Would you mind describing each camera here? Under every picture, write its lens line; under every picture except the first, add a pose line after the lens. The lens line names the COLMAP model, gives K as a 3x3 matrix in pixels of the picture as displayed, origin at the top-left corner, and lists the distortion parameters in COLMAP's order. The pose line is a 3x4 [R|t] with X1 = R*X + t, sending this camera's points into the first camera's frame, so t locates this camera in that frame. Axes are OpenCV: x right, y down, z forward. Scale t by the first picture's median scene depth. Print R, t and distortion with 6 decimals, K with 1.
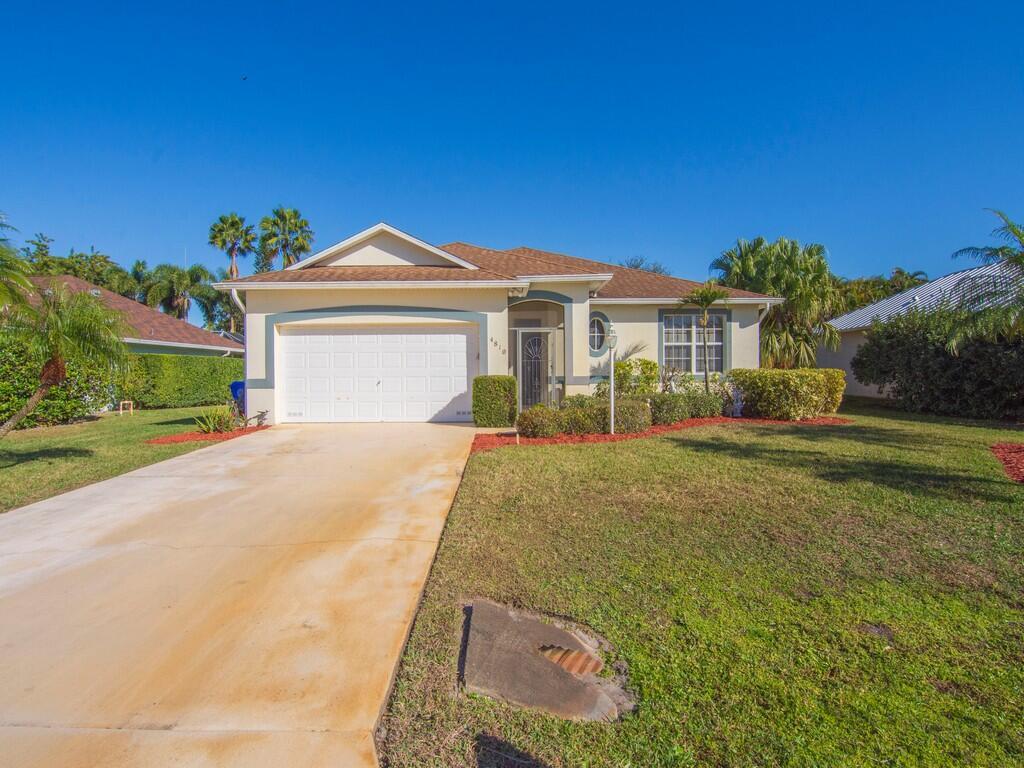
lens RADIAL K [[501.8, 0, 531.2], [0, 501.8, 375.8], [0, 0, 1]] dist [-0.017546, -0.002680]
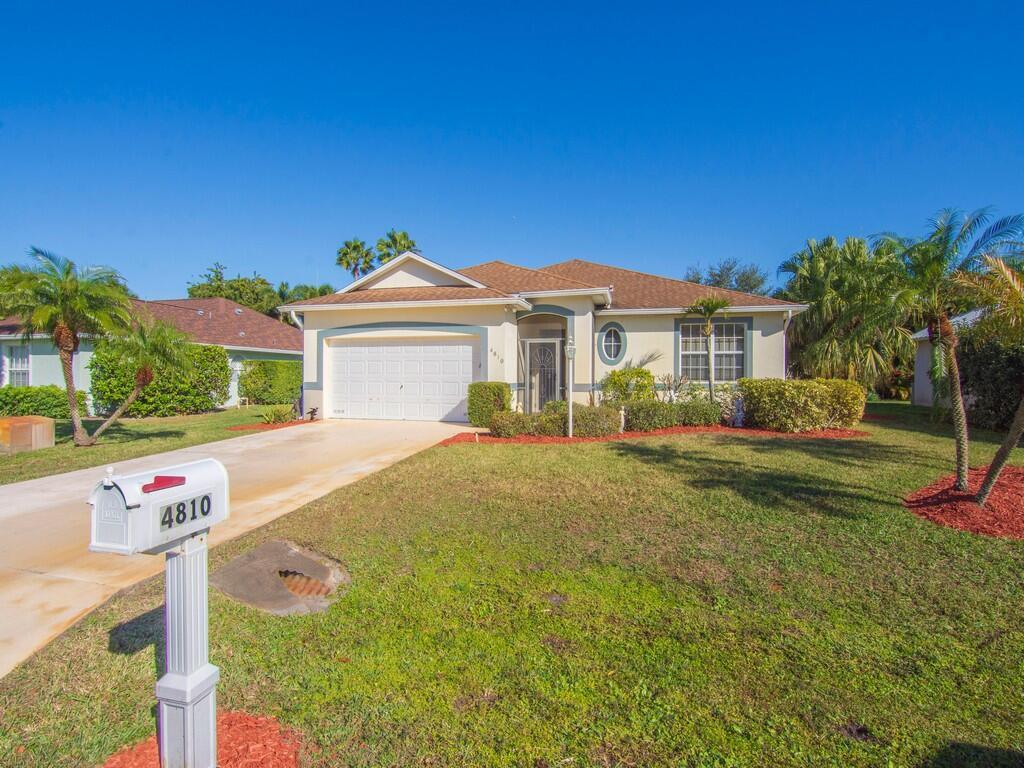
lens RADIAL K [[501.8, 0, 539.8], [0, 501.8, 373.2], [0, 0, 1]] dist [-0.017546, -0.002680]
pose [[0.969127, 0.009392, -0.246383, 0.278078], [-0.012692, 0.999850, -0.011811, -0.007426], [0.246235, 0.014573, 0.969101, -0.061386]]
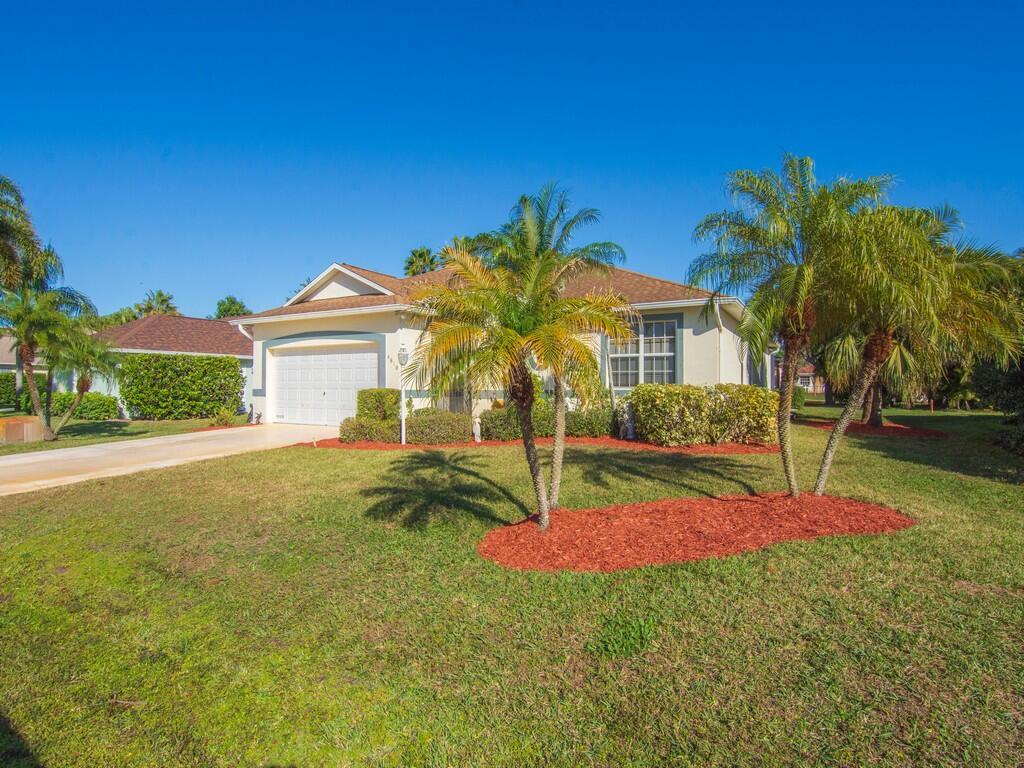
lens RADIAL K [[556.2, 0, 555.3], [0, 556.2, 366.4], [0, 0, 1]] dist [-0.019302, -0.000302]
pose [[0.868473, -0.008606, -0.495661, 0.793631], [-0.009887, 0.999350, -0.034674, -0.009447], [0.495637, 0.035014, 0.867823, 0.087948]]
